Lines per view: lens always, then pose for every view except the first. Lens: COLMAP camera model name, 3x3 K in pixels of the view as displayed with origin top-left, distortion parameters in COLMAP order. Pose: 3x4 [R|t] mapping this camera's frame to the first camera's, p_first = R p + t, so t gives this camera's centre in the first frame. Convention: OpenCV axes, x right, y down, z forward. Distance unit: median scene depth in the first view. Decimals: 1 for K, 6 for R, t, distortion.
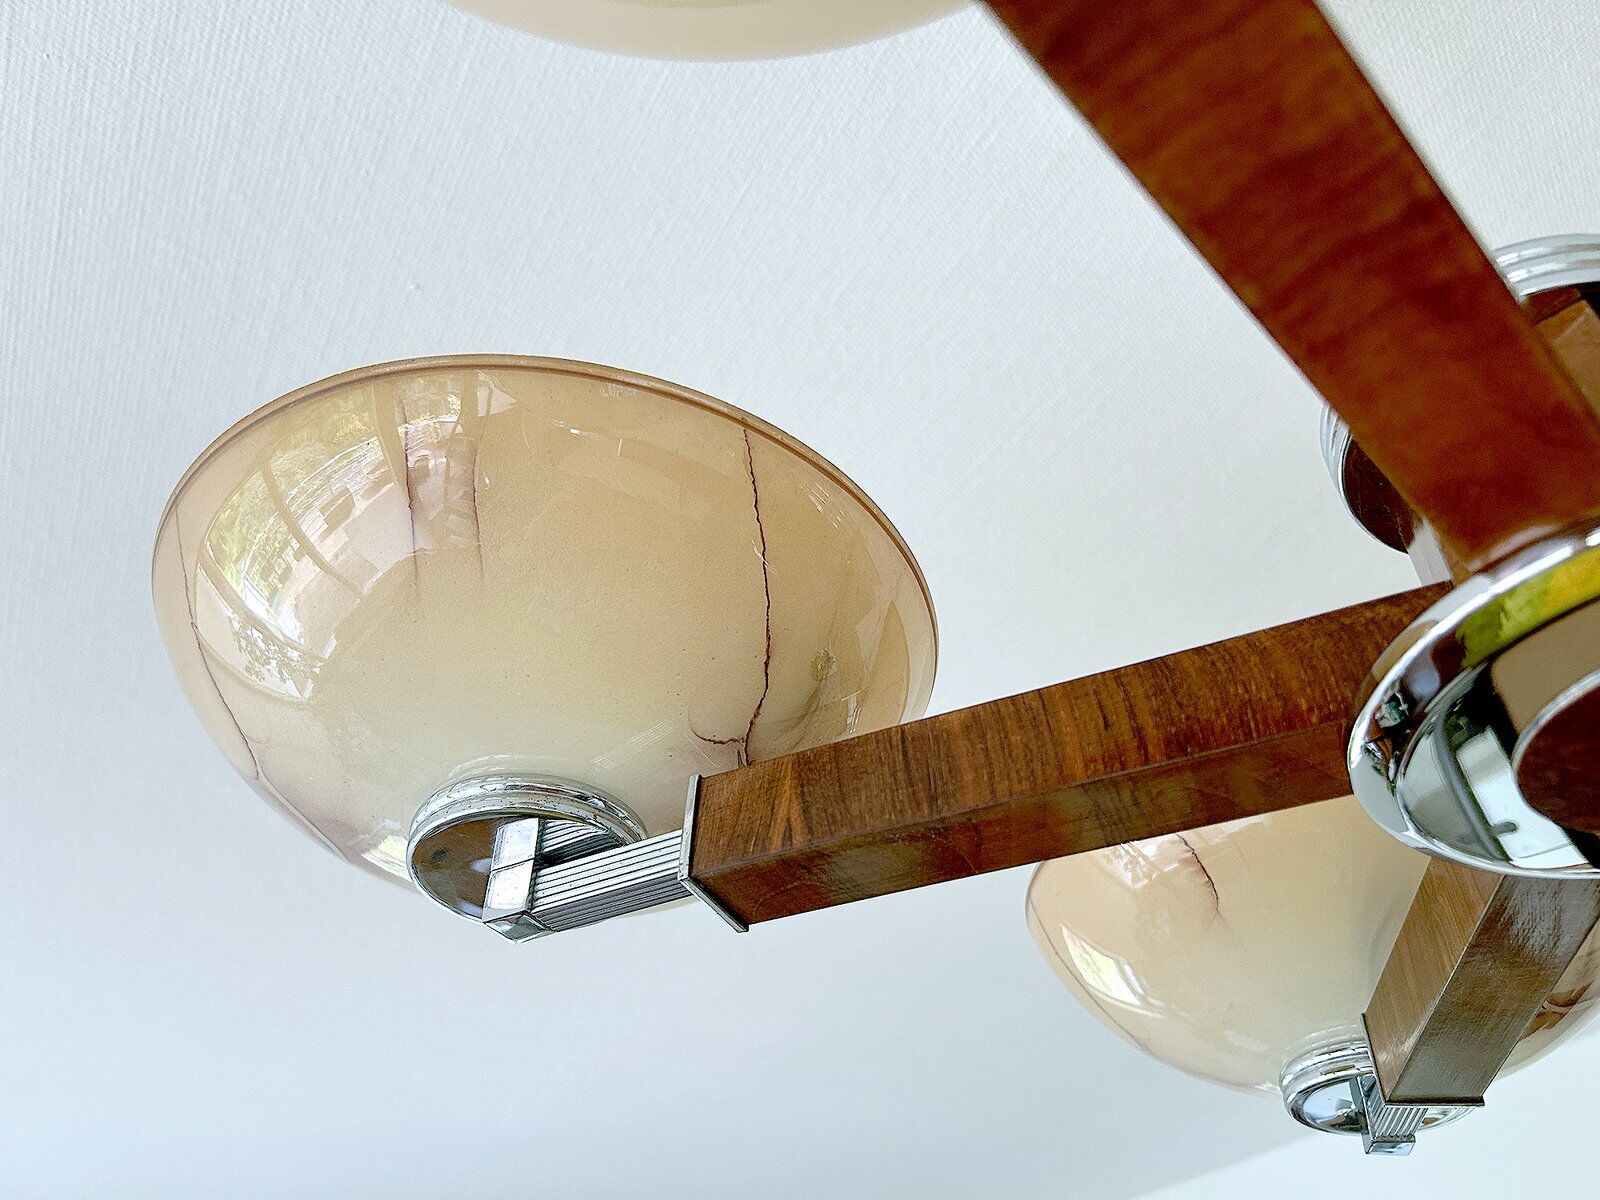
lens RADIAL K [[1179.0, 0, 804.0], [0, 1179.0, 546.4], [0, 0, 1]] dist [0.086928, -0.206713]
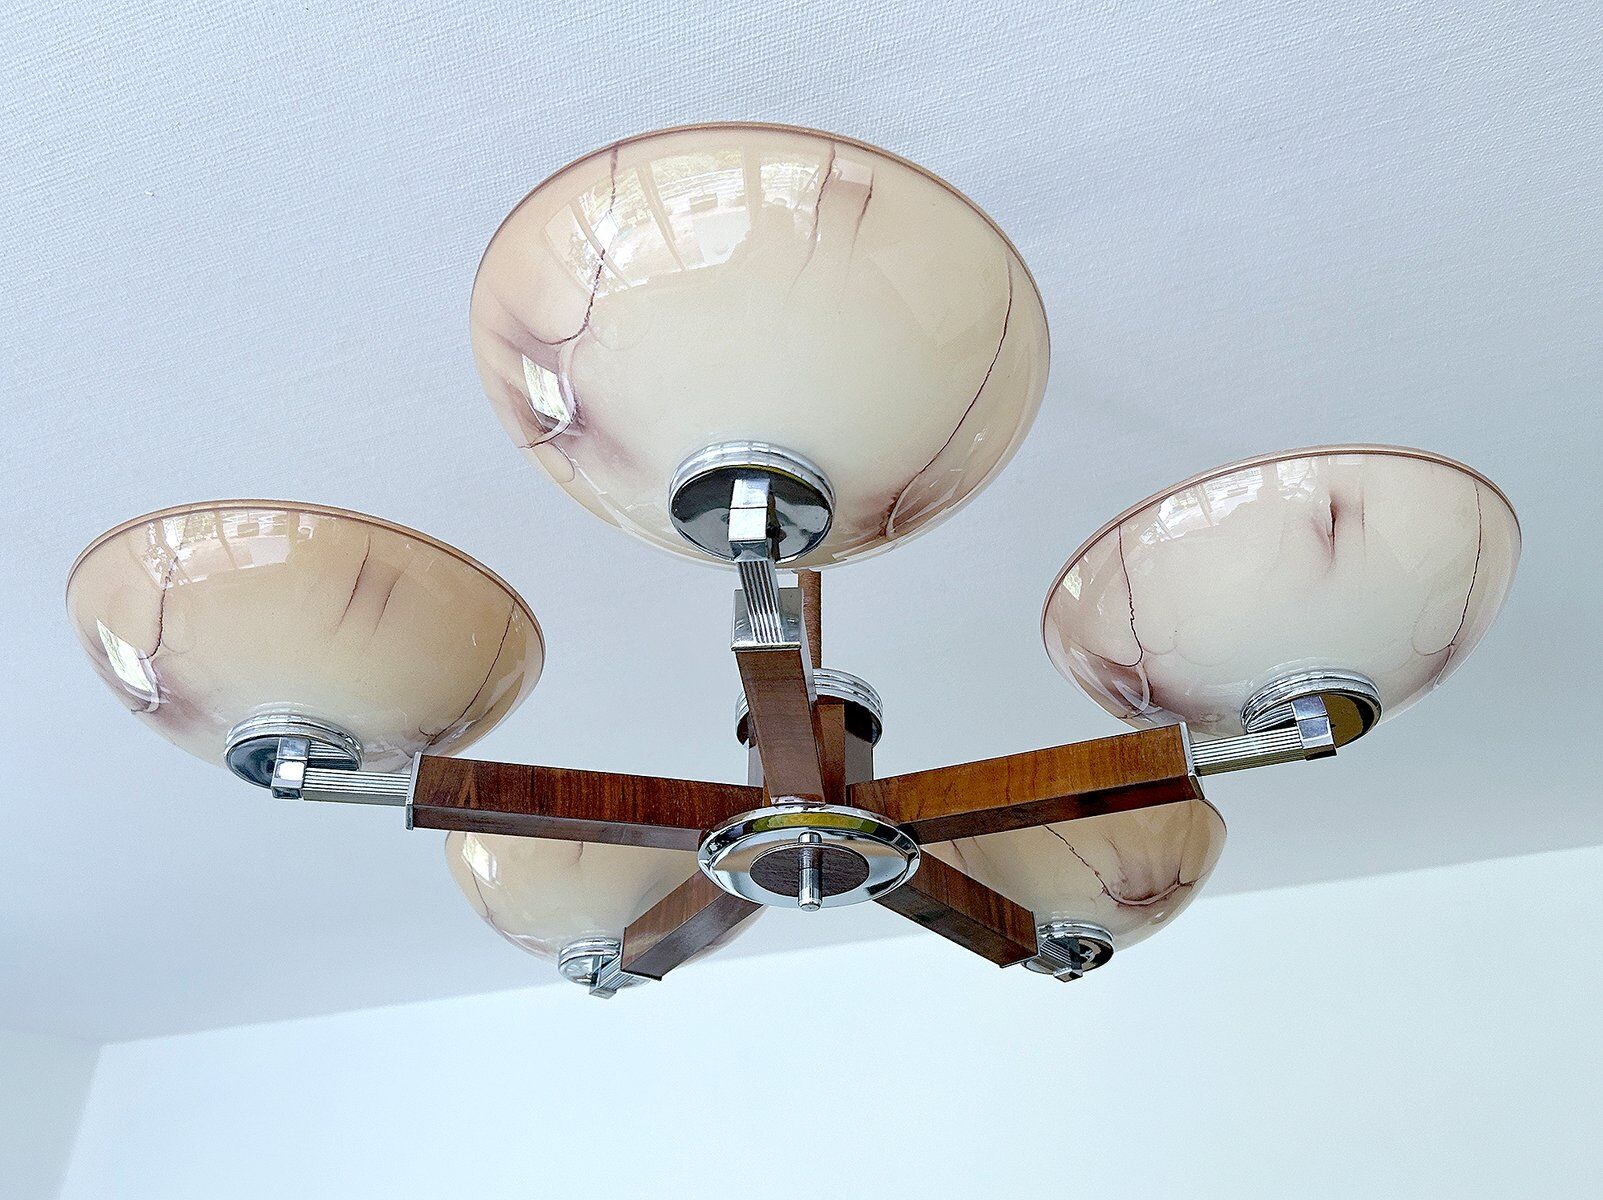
lens RADIAL K [[1181.2, 0, 805.5], [0, 1181.2, 546.3], [0, 0, 1]] dist [0.086928, -0.206713]
pose [[0.765679, 0.370496, 0.525803, -0.862126], [-0.425993, 0.904566, -0.017049, -0.403290], [-0.481940, -0.210934, 0.850436, -1.049006]]
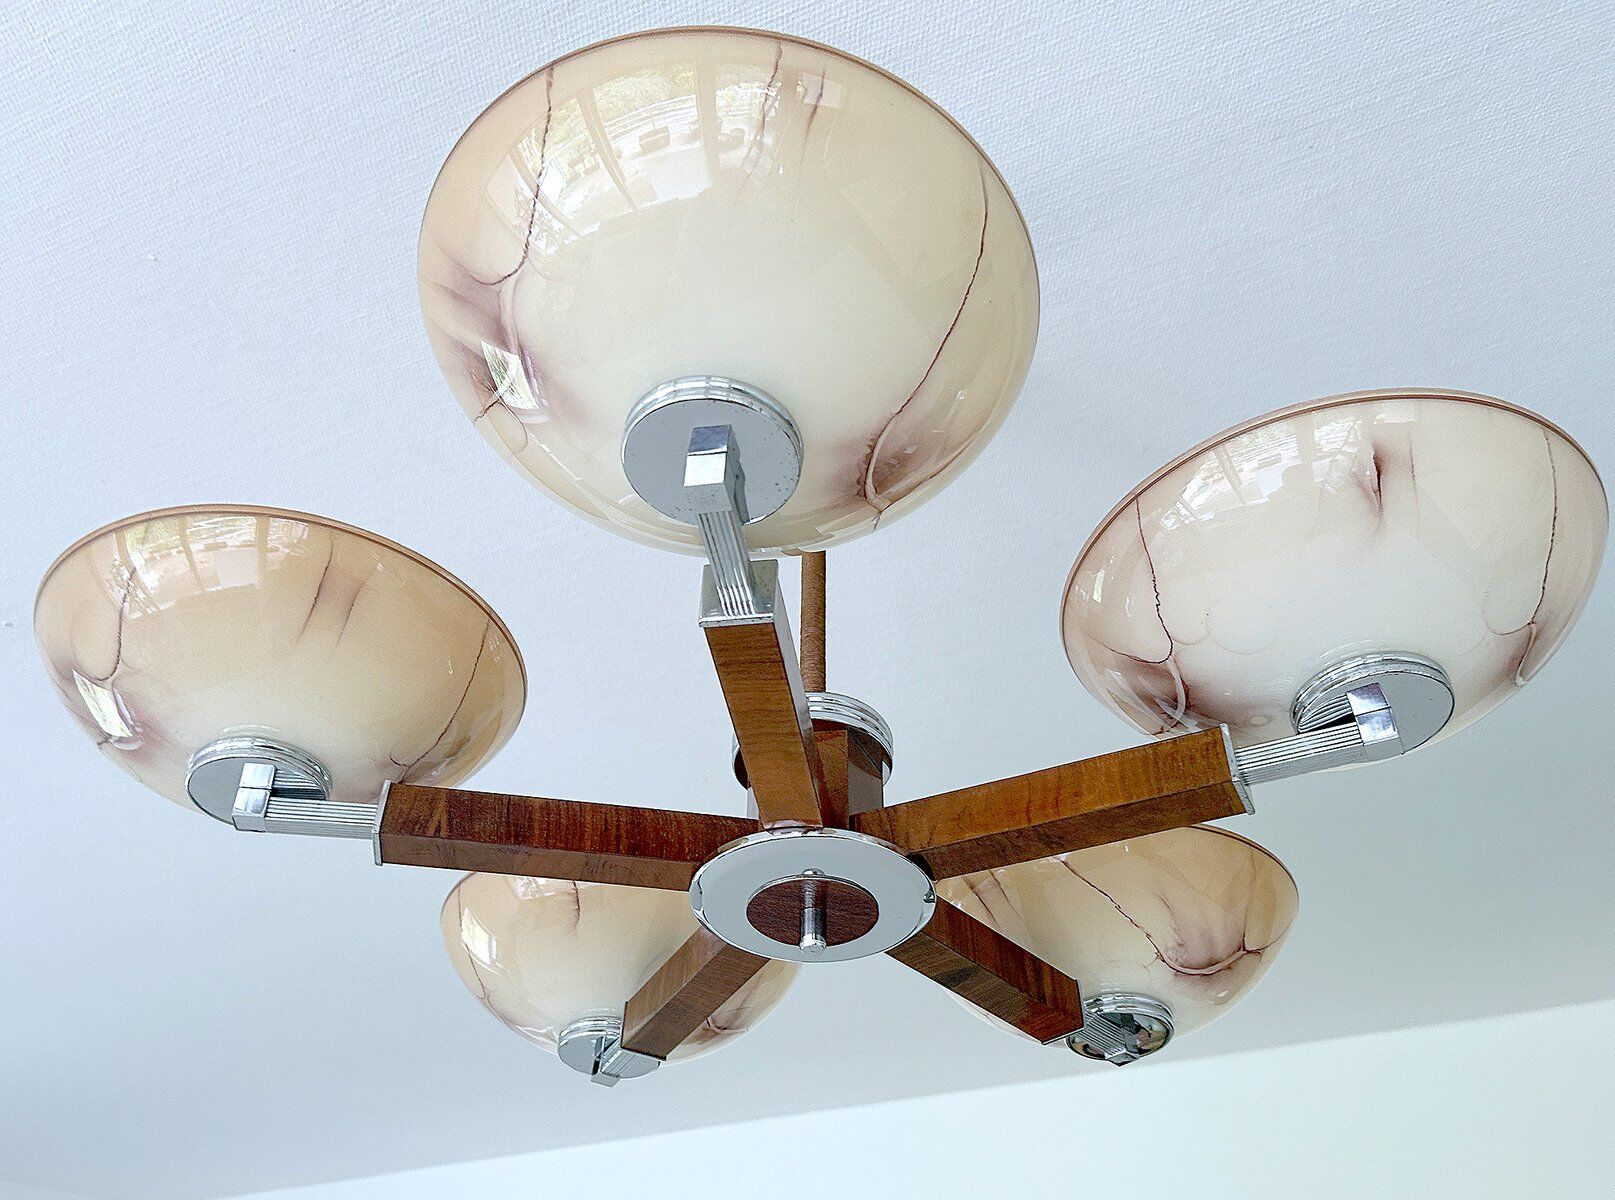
lens RADIAL K [[1217.6, 0, 756.5], [0, 1217.6, 577.5], [0, 0, 1]] dist [0.053194, -0.103925]
pose [[0.815786, 0.391937, 0.425299, -0.626779], [-0.404374, 0.912276, -0.065064, -0.229035], [-0.413491, -0.118901, 0.902711, -1.045210]]
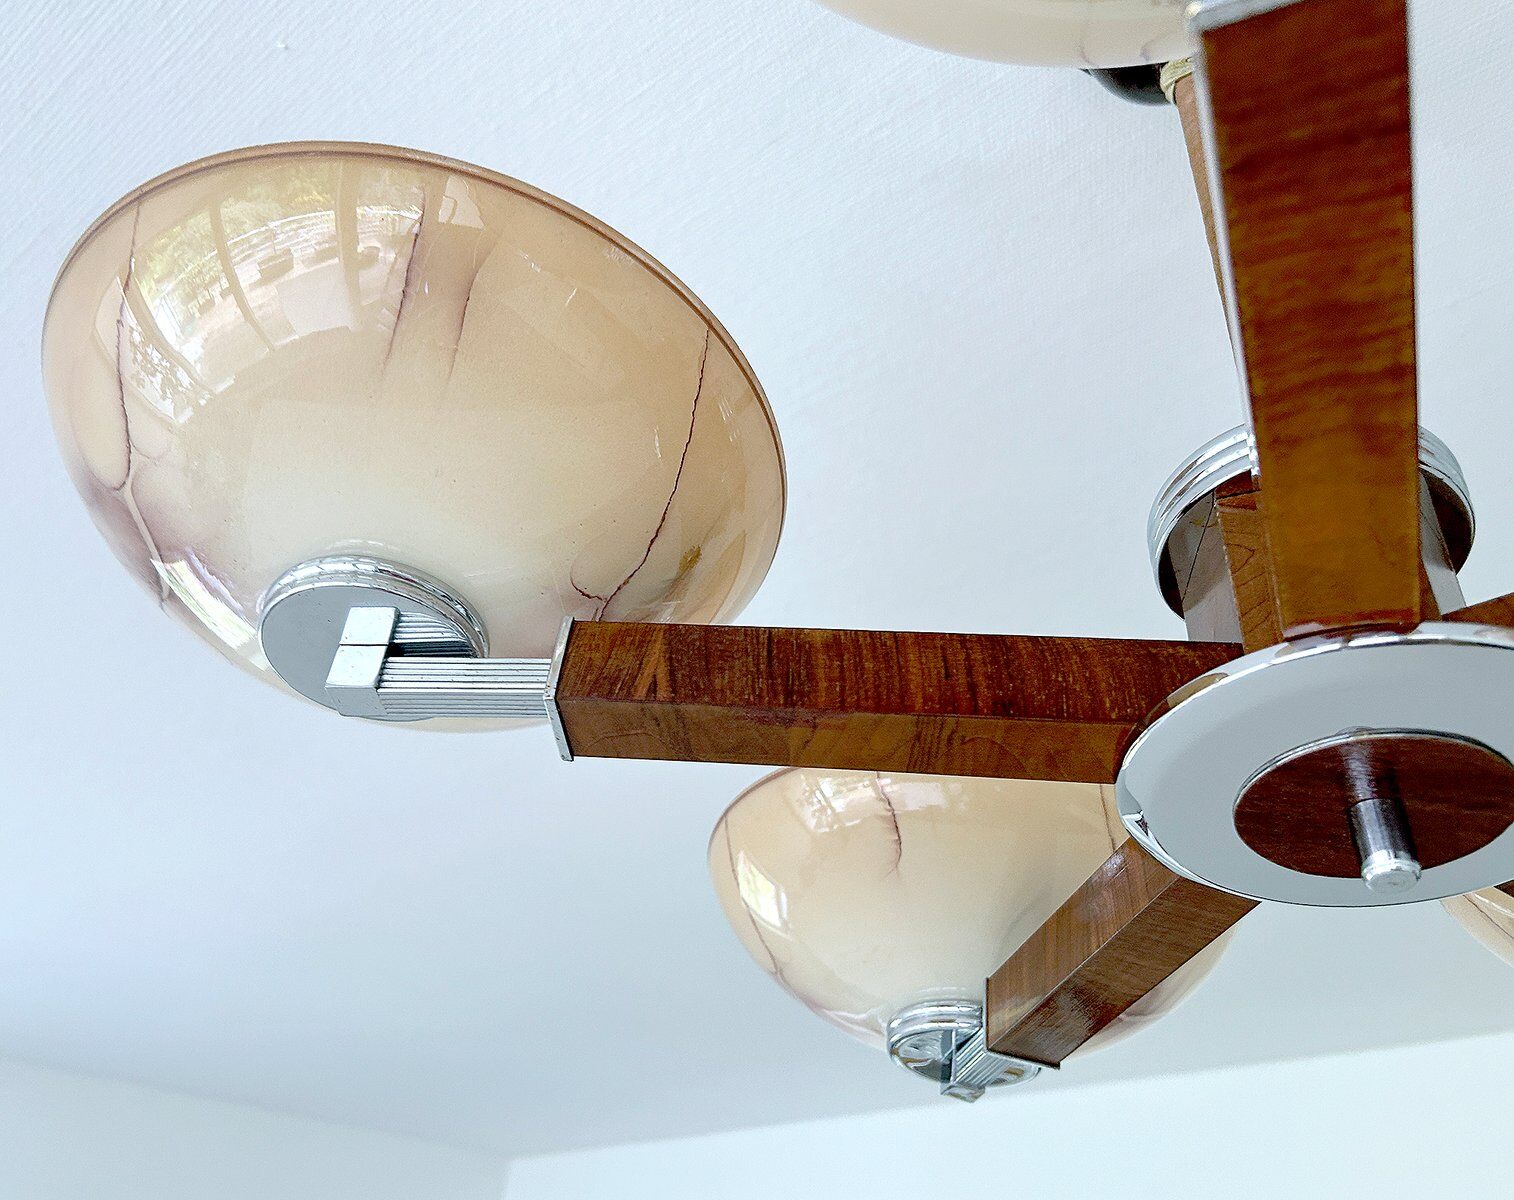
lens RADIAL K [[1218.6, 0, 704.0], [0, 1218.6, 597.0], [0, 0, 1]] dist [-0.007382, -0.014936]
pose [[0.931837, 0.299180, 0.205354, -0.237030], [-0.318190, 0.945725, 0.066028, 0.068275], [-0.174454, -0.126869, 0.976458, -0.142947]]
